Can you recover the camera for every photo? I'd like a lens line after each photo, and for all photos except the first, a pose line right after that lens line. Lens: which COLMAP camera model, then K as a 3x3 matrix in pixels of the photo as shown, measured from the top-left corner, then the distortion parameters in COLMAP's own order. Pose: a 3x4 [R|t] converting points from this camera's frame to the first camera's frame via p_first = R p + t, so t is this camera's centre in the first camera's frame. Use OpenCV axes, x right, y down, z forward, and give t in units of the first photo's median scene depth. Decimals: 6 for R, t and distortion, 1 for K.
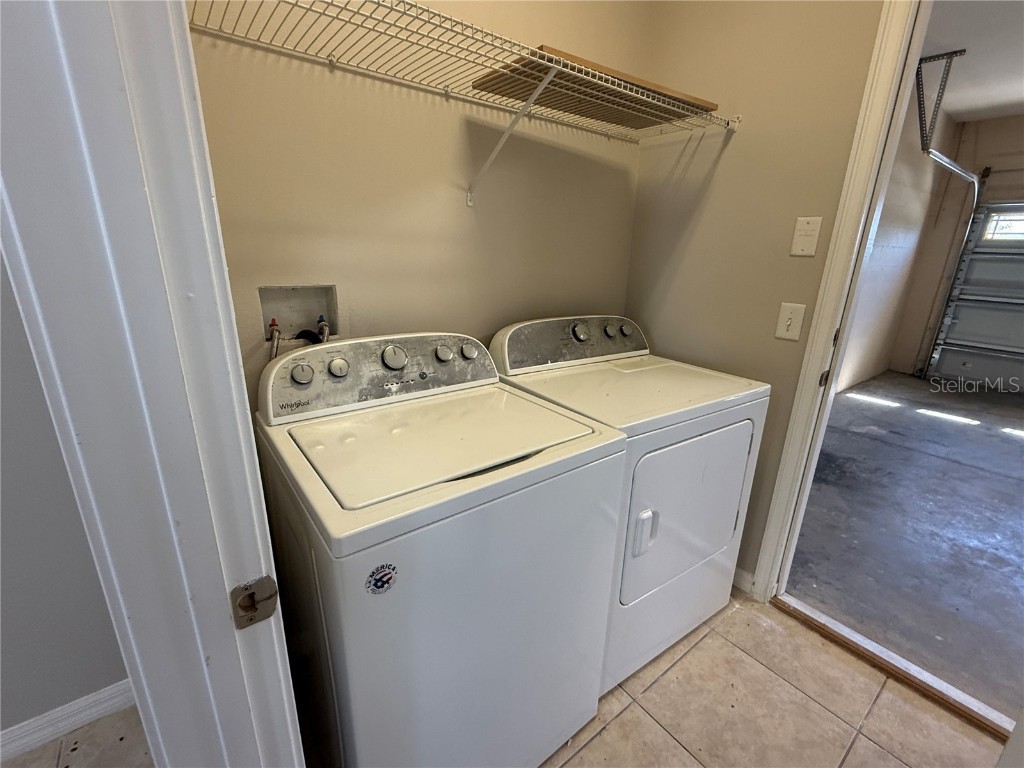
lens RADIAL K [[444.7, 0, 514.6], [0, 444.7, 384.4], [0, 0, 1]] dist [0.000865, -0.000434]
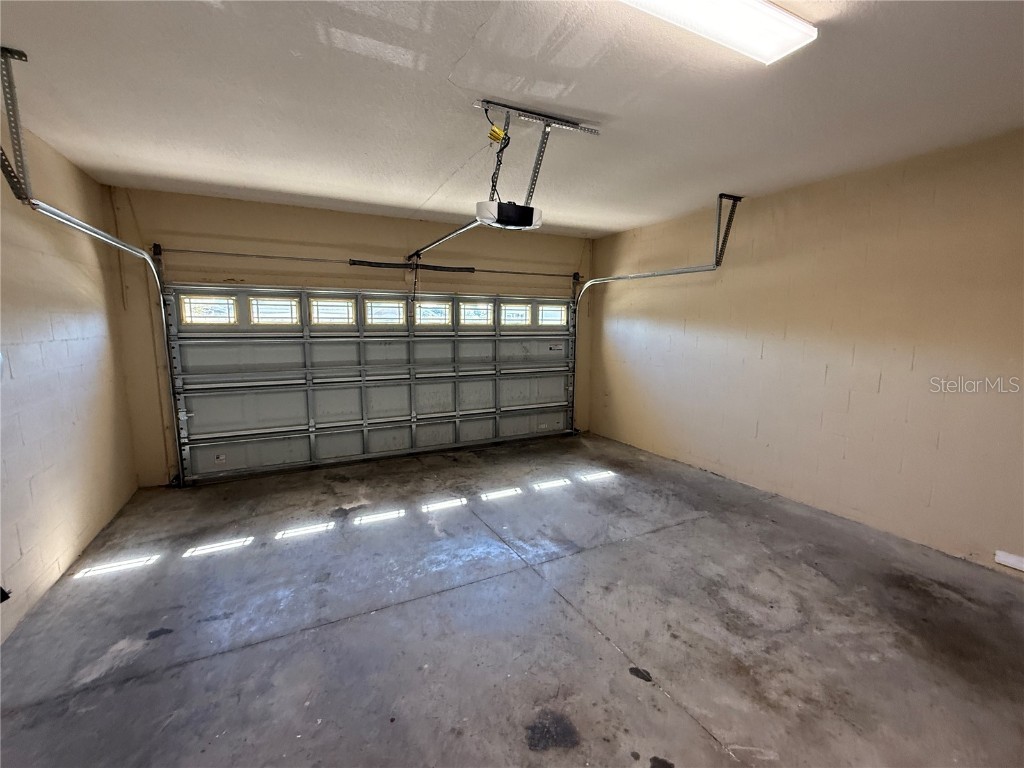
lens RADIAL K [[444.7, 0, 514.6], [0, 444.7, 384.4], [0, 0, 1]] dist [0.000865, -0.000434]
pose [[0.181830, -0.163370, 0.969664, 0.294706], [0.292399, 0.950480, 0.105308, -0.111143], [-0.938851, 0.264381, 0.220596, 0.217415]]
